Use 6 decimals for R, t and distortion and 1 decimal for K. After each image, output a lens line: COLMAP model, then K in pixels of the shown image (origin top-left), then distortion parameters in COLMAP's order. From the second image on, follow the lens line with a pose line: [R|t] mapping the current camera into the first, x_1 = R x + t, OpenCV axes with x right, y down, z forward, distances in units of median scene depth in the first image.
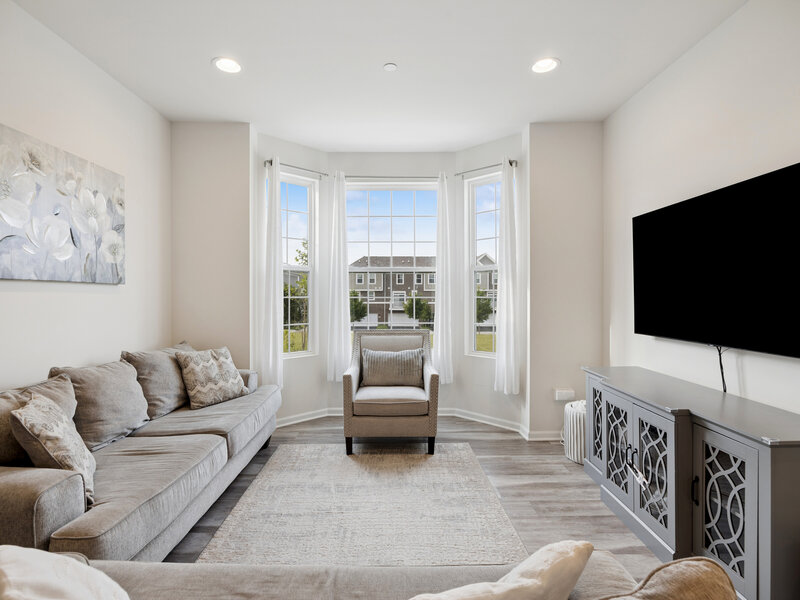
lens RADIAL K [[378.2, 0, 399.1], [0, 378.2, 299.5], [0, 0, 1]] dist [0.001083, 0.000163]
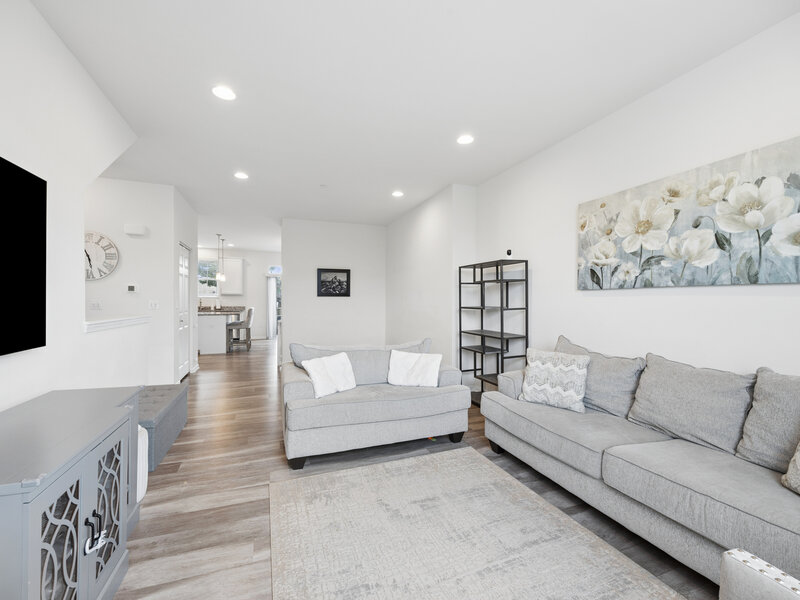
lens RADIAL K [[342.1, 0, 396.9], [0, 342.1, 296.9], [0, 0, 1]] dist [0.000928, 0.001042]
pose [[-0.932001, 0.002298, -0.362447, 0.296258], [0.000147, 0.999982, 0.005961, -0.019950], [0.362455, 0.005502, -0.931985, 1.560875]]
